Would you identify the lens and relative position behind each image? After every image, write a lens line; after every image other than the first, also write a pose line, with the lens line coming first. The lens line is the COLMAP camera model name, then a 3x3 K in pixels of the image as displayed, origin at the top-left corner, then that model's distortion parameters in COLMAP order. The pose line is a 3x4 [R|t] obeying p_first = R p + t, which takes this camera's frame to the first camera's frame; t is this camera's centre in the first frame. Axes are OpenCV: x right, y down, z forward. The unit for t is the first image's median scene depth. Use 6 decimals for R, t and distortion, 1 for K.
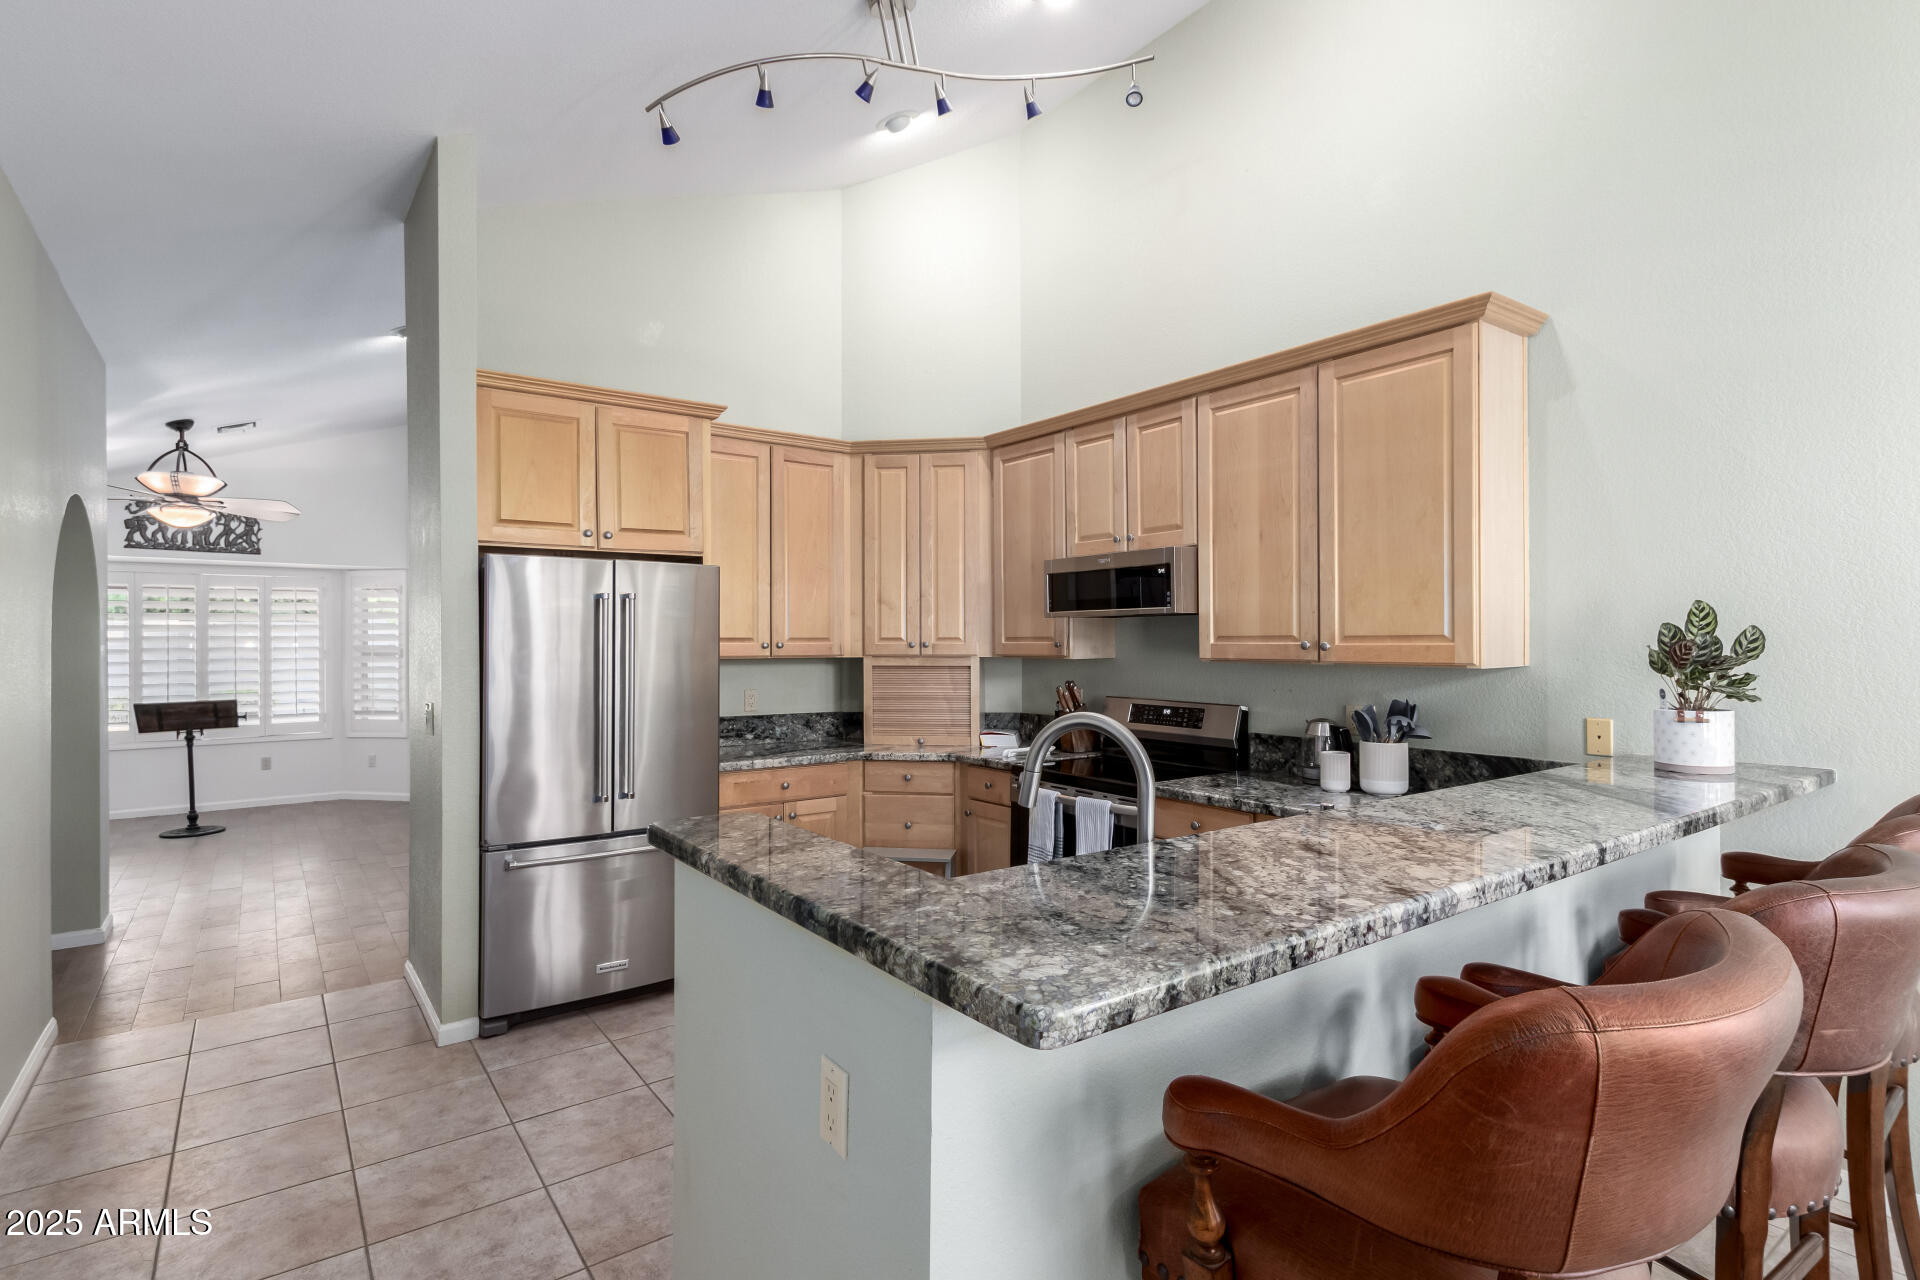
lens RADIAL K [[884.7, 0, 974.5], [0, 884.7, 649.0], [0, 0, 1]] dist [0.016144, 0.000092]
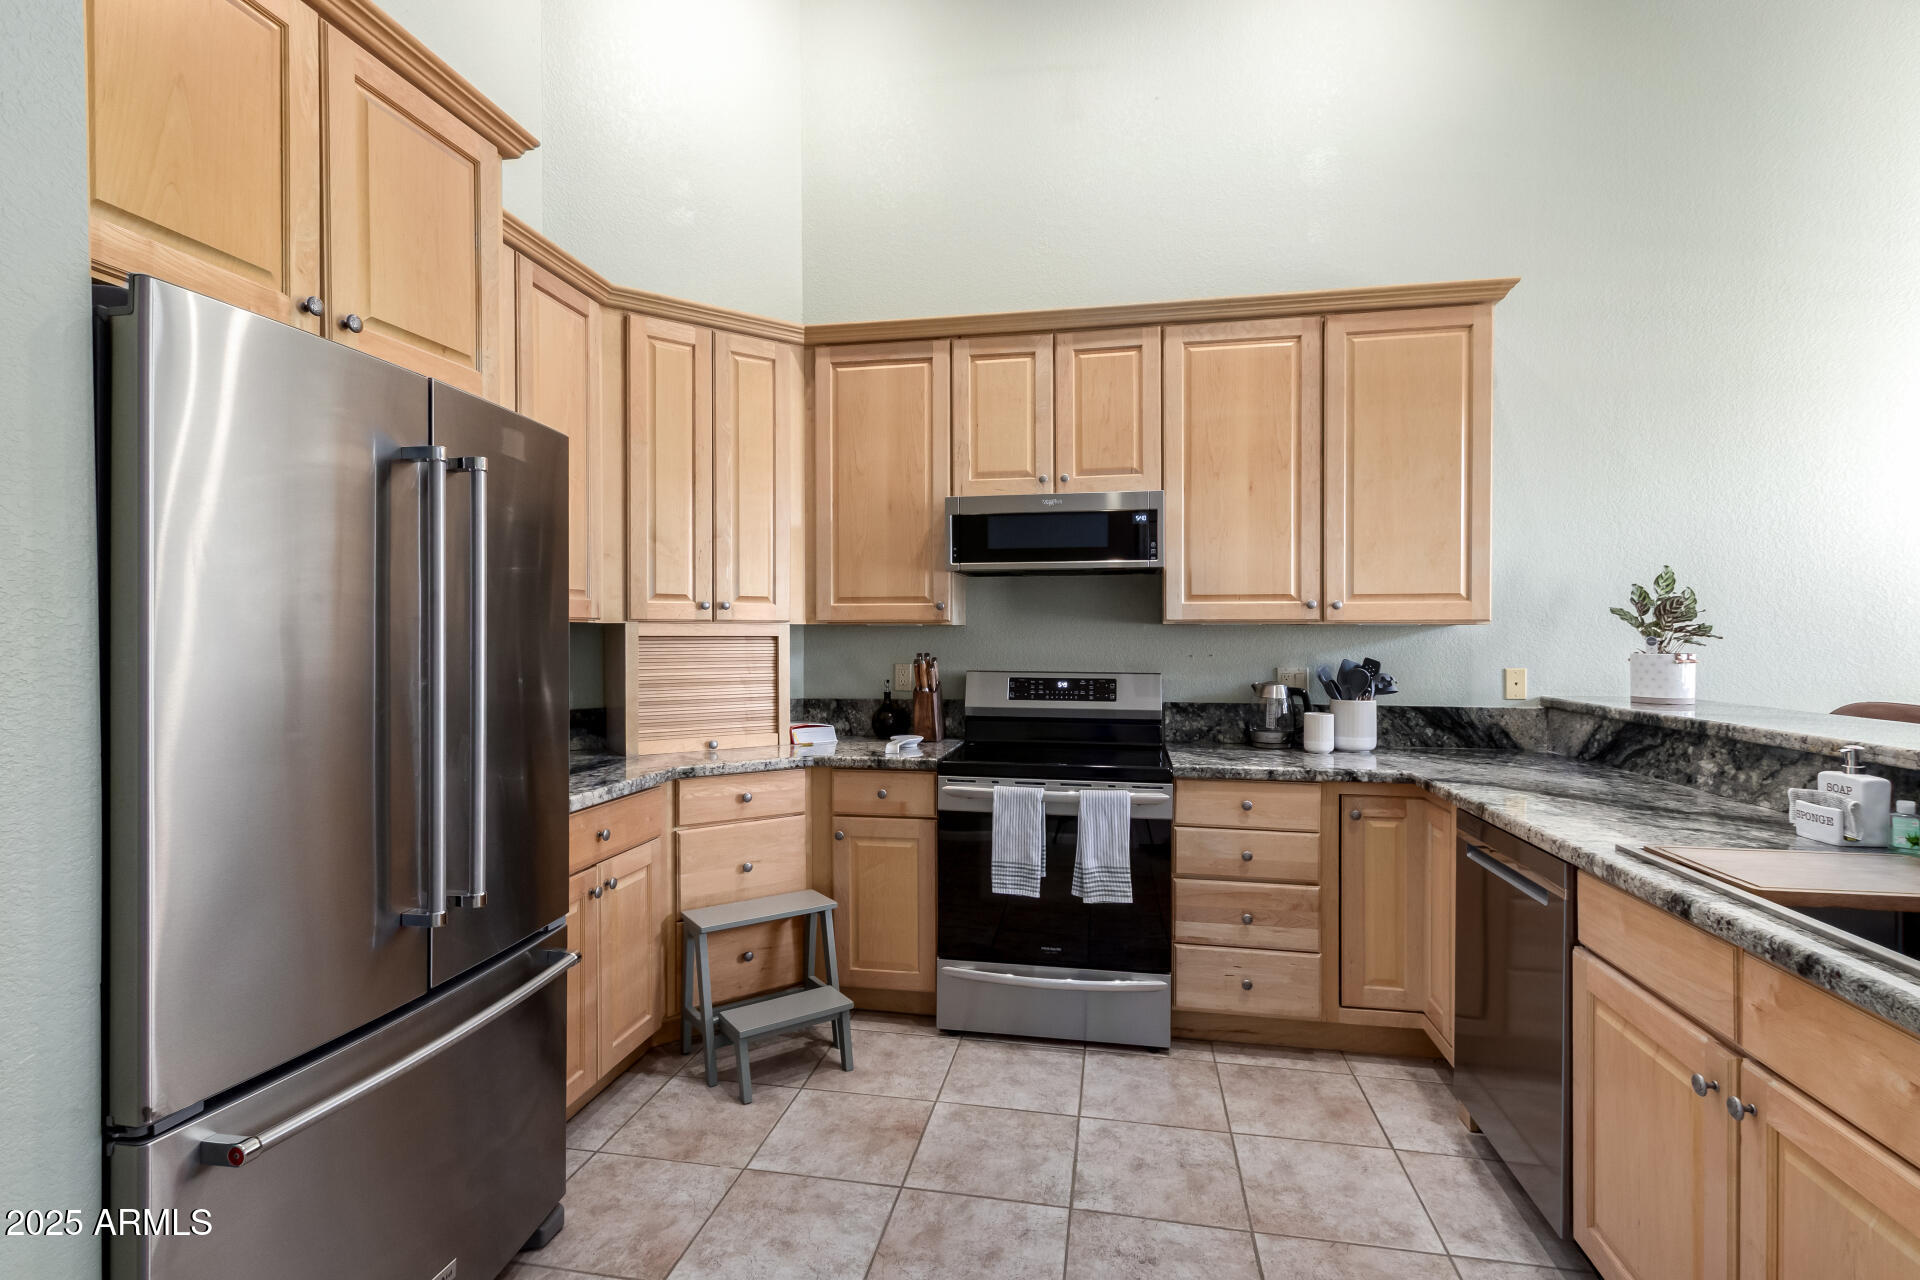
lens RADIAL K [[884.7, 0, 959.7], [0, 884.7, 638.3], [0, 0, 1]] dist [0.016144, 0.000092]
pose [[0.759386, -0.002407, 0.650636, -0.490007], [0.002206, 0.999997, 0.001124, 0.027555], [-0.650636, 0.000582, 0.759389, 0.461459]]
